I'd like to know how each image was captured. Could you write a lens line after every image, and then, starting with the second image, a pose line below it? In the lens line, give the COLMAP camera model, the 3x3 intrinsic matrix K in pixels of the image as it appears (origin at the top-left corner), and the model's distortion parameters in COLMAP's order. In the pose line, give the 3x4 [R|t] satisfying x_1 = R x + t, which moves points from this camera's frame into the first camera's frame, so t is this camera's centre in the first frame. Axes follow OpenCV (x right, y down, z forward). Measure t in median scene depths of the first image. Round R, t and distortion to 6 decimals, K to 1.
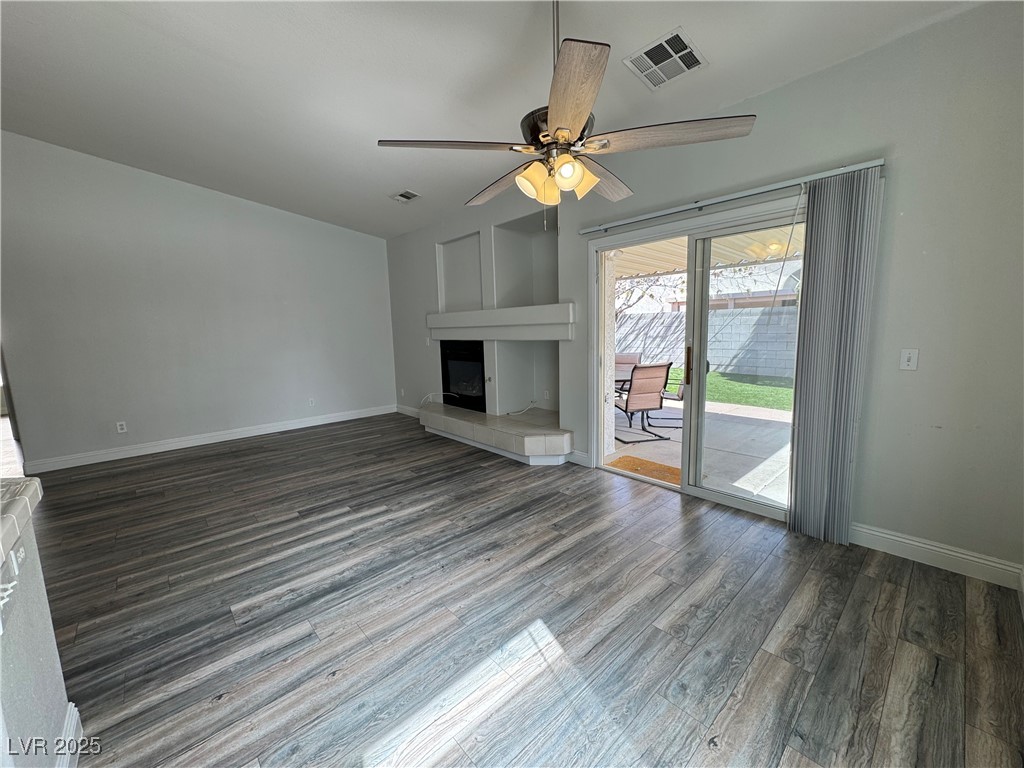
lens RADIAL K [[407.9, 0, 513.8], [0, 407.9, 383.0], [0, 0, 1]] dist [-0.003275, 0.000279]
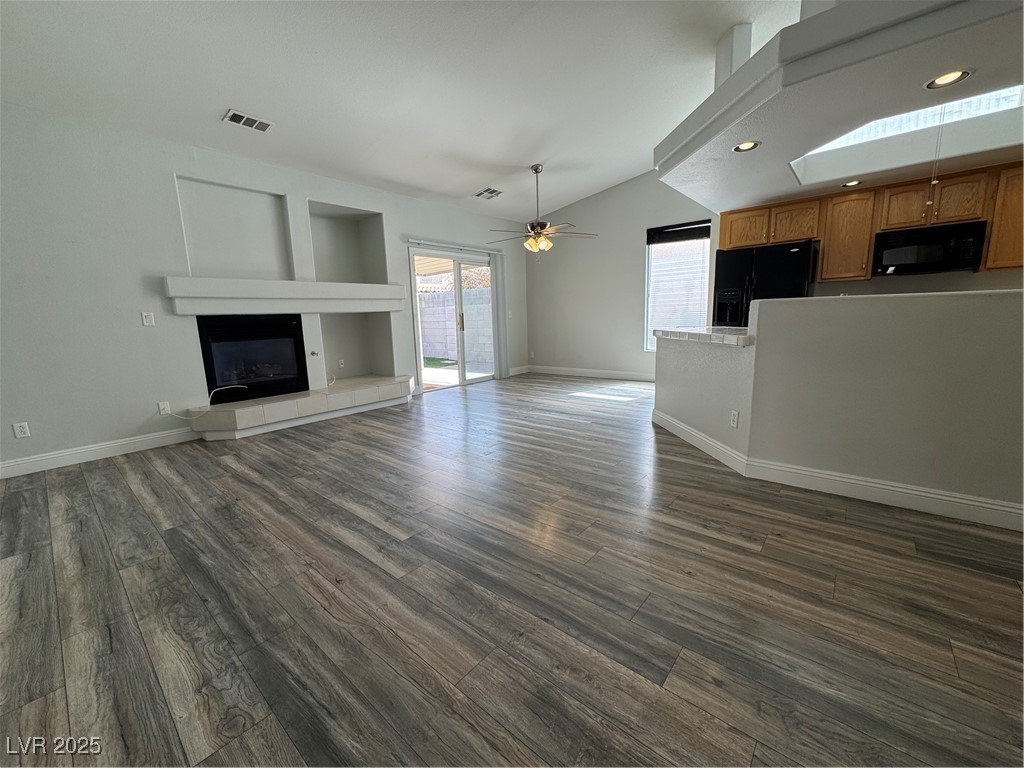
lens RADIAL K [[407.9, 0, 509.4], [0, 407.9, 385.2], [0, 0, 1]] dist [-0.003275, 0.000279]
pose [[-0.122931, -0.135348, 0.983142, -1.689402], [0.171465, 0.972861, 0.155372, -0.008912], [-0.977491, 0.187675, -0.096387, 0.999294]]
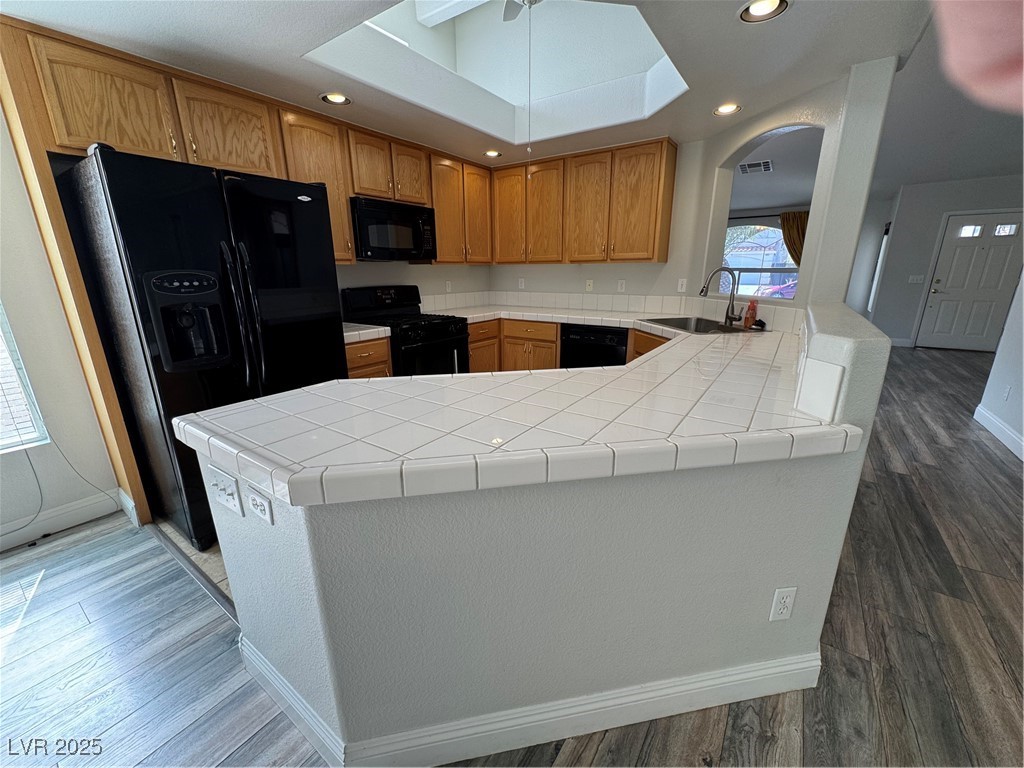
lens RADIAL K [[407.9, 0, 512.8], [0, 407.9, 385.8], [0, 0, 1]] dist [-0.003275, 0.000279]
pose [[-0.974064, 0.094896, -0.205414, -0.571611], [0.002787, 0.912771, 0.408463, -0.065778], [0.226257, 0.397297, -0.889361, 0.652003]]
